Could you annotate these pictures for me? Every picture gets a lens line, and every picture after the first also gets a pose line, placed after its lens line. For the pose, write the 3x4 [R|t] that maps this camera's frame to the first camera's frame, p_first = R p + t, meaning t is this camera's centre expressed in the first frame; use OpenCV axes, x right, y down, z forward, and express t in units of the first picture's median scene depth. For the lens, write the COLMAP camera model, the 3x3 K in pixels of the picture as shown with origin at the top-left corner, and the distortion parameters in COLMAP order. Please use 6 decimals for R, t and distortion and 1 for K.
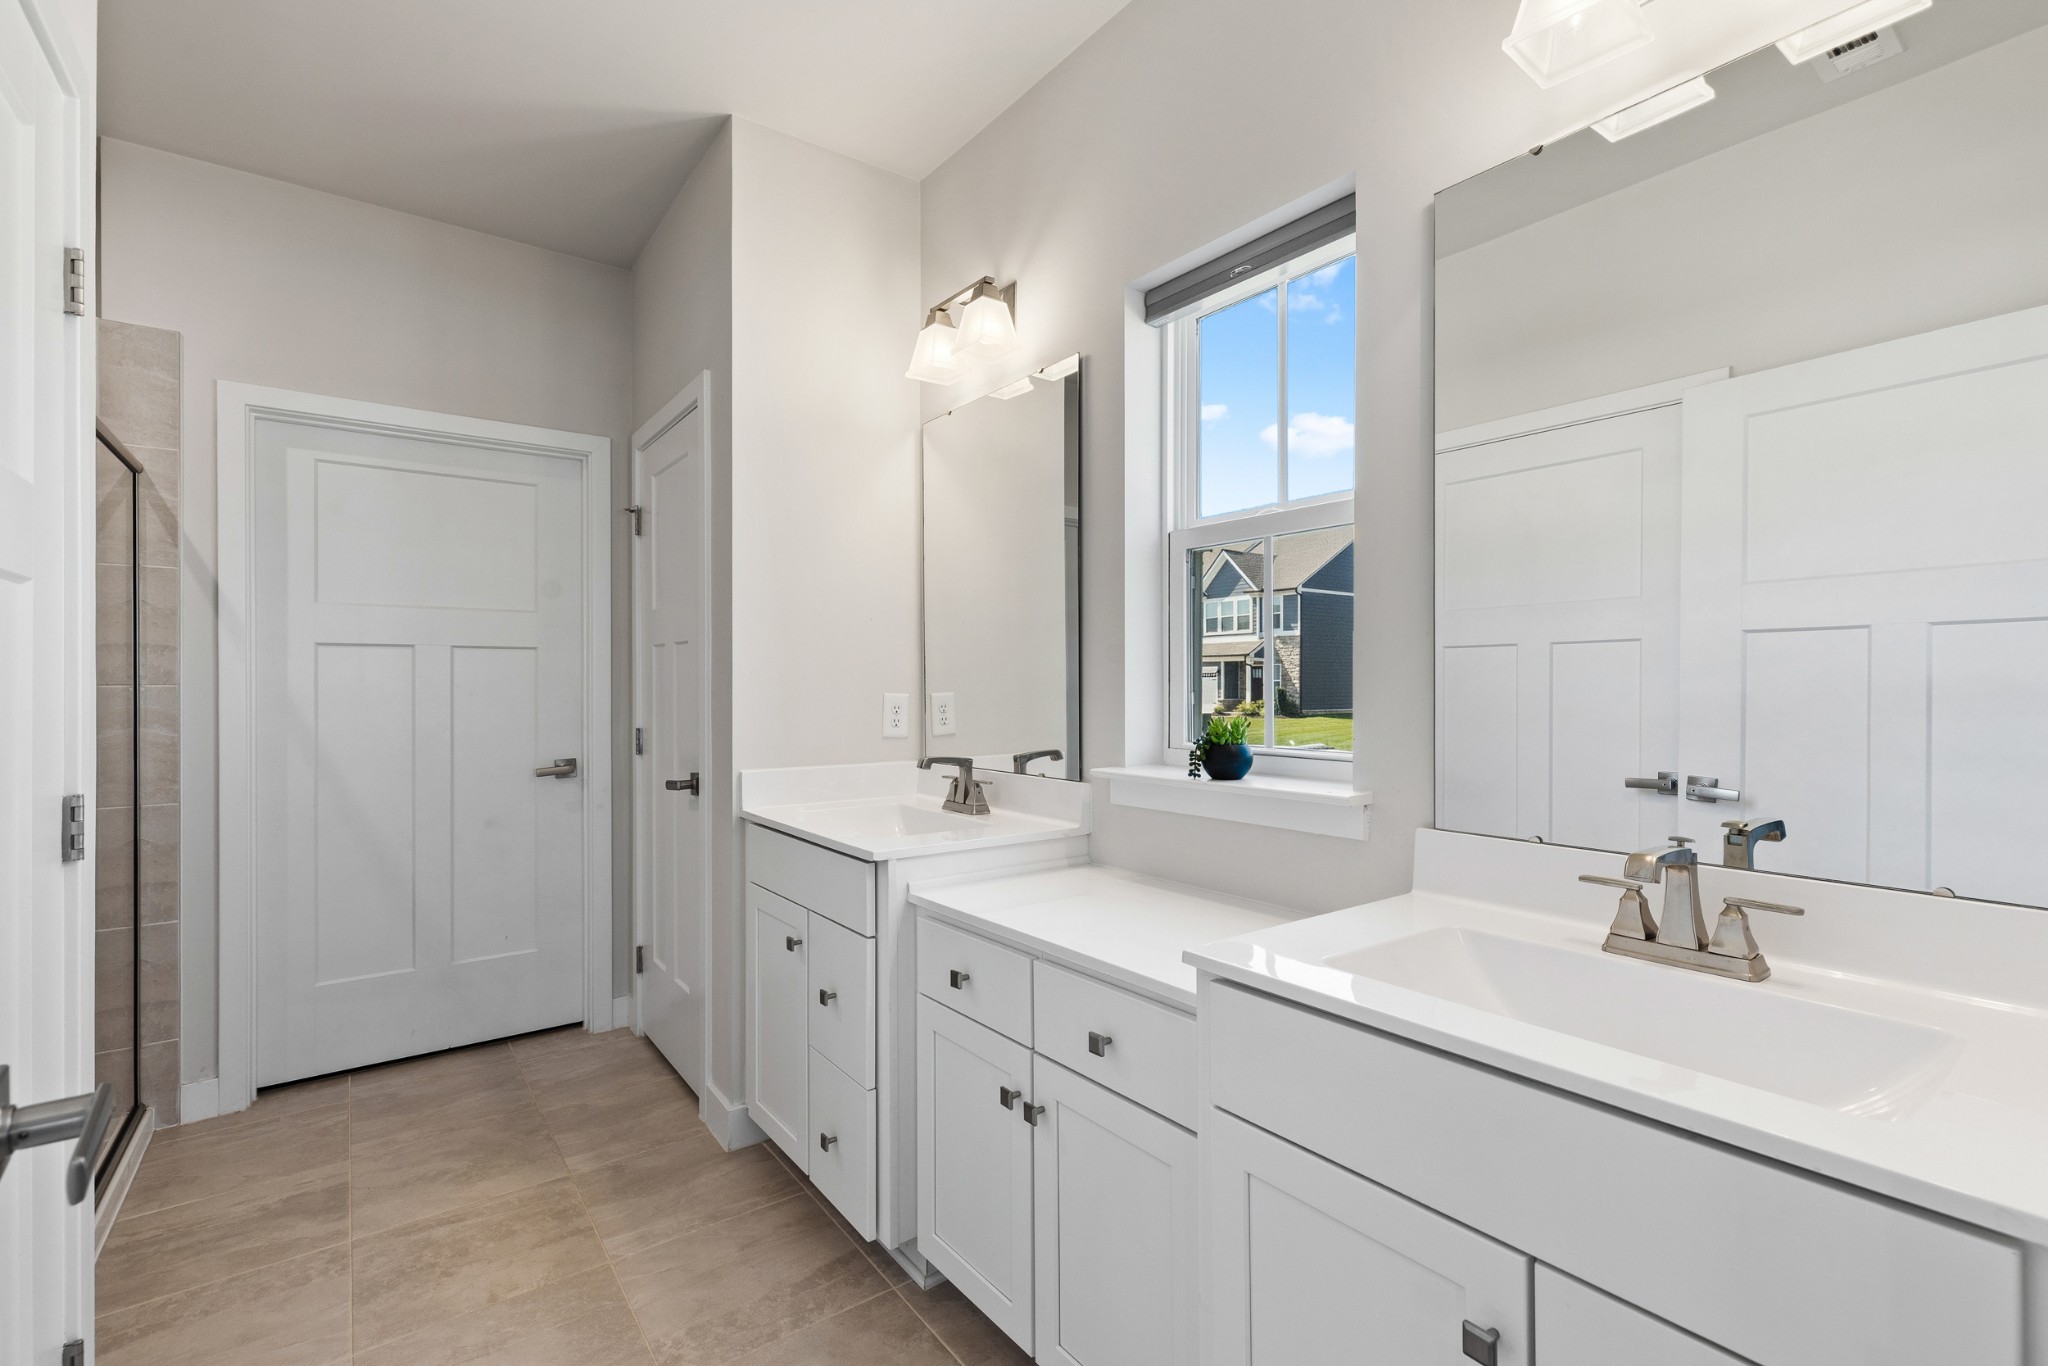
lens RADIAL K [[929.0, 0, 1033.2], [0, 929.0, 672.5], [0, 0, 1]] dist [0.001293, -0.000024]
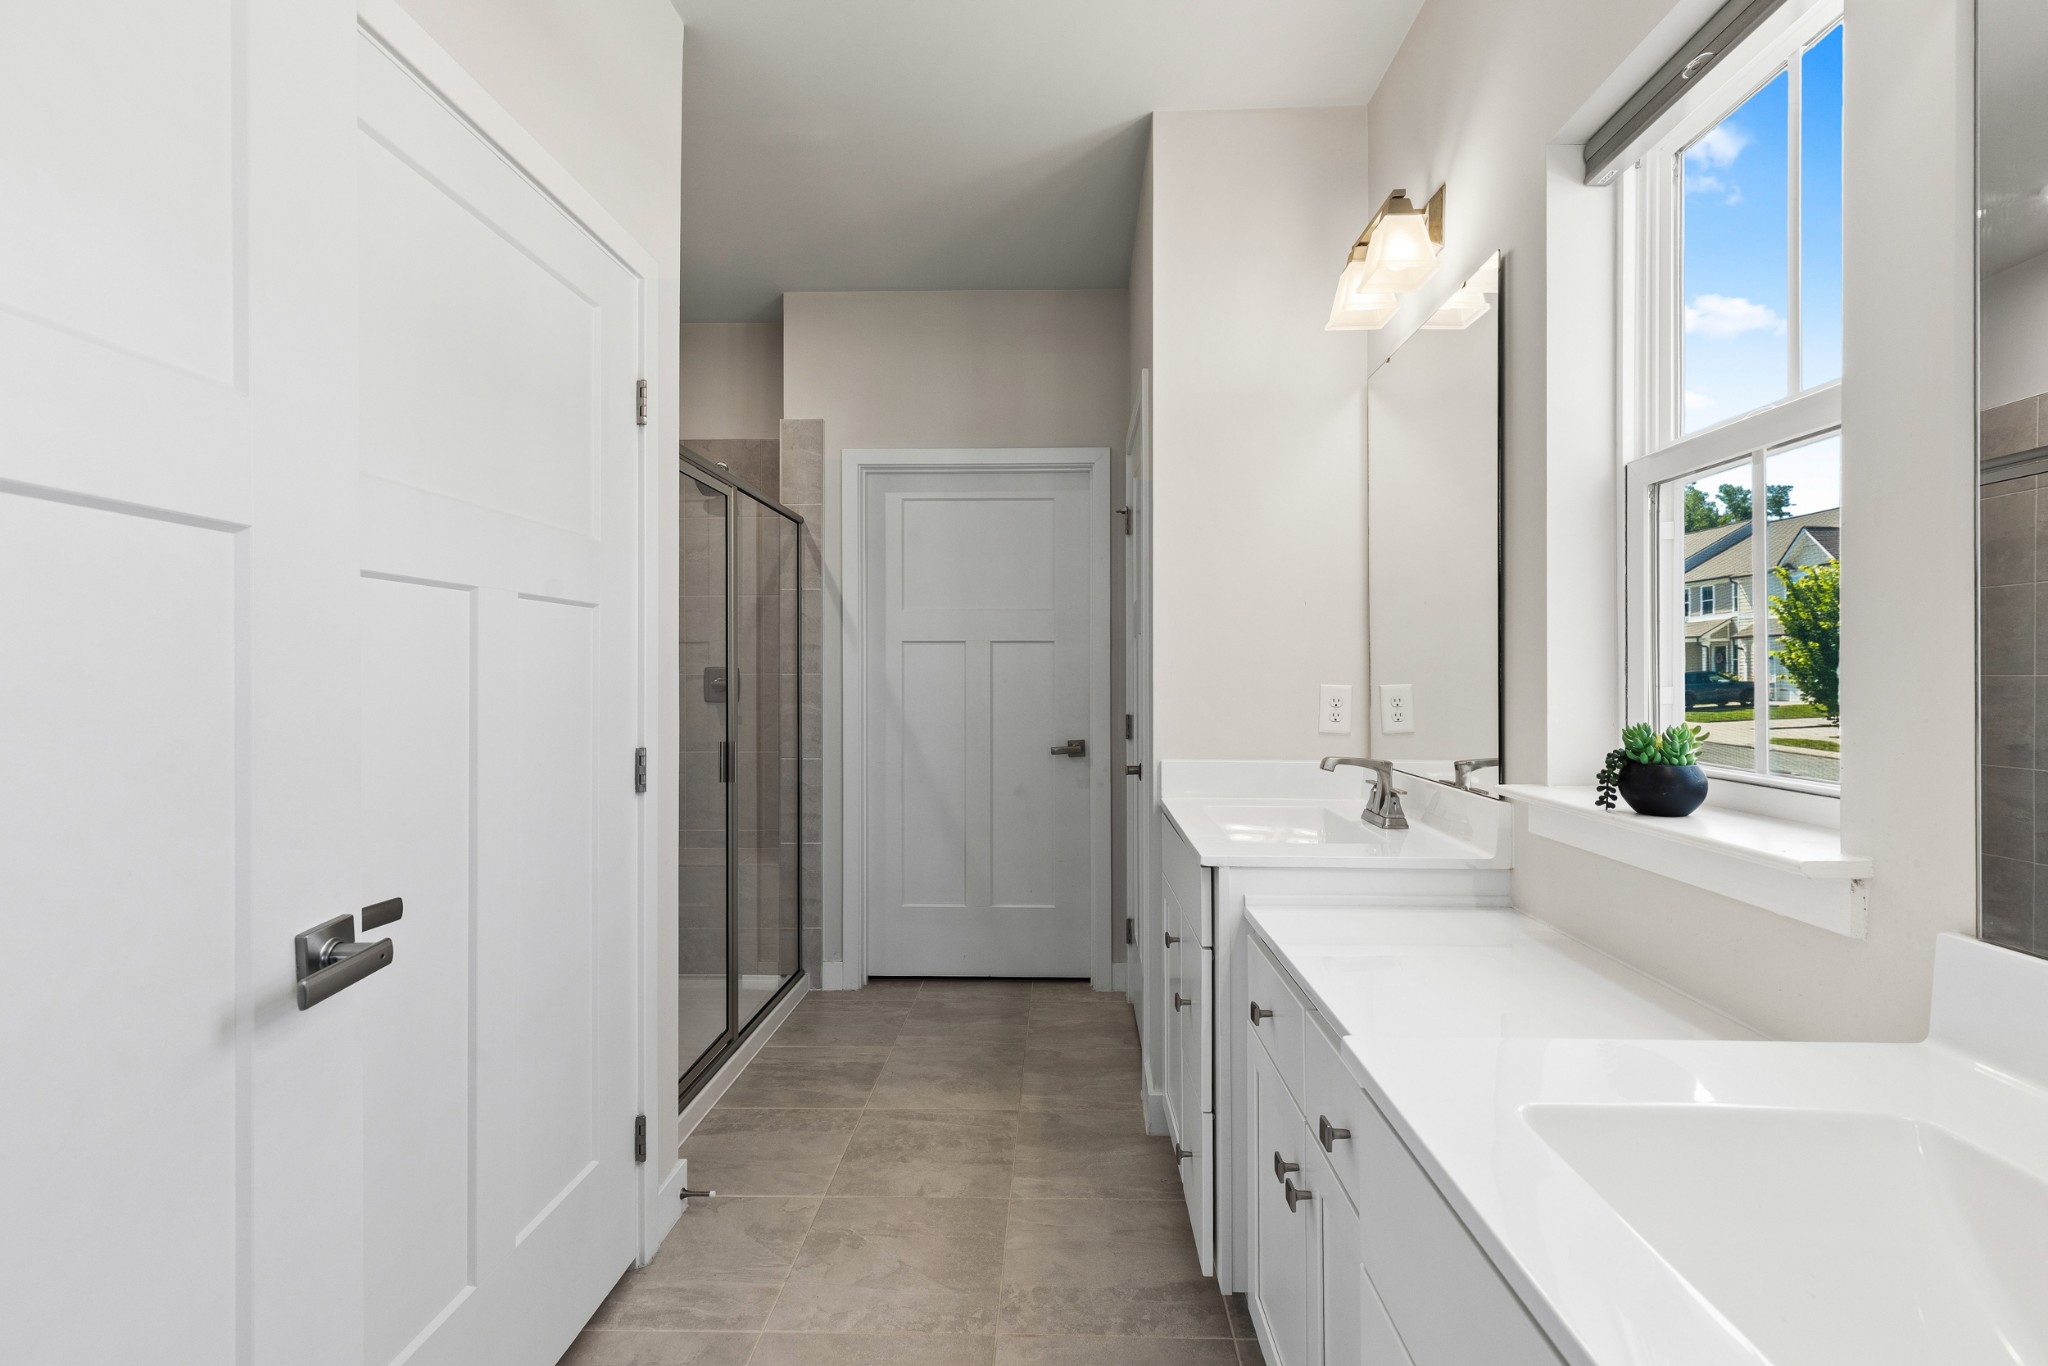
lens RADIAL K [[922.8, 0, 1028.7], [0, 922.8, 661.1], [0, 0, 1]] dist [-0.001177, -0.000524]
pose [[0.777167, -0.005942, -0.629267, 0.218326], [0.005214, 0.999982, -0.003003, 0.001211], [0.629273, -0.000948, 0.777184, 0.143268]]
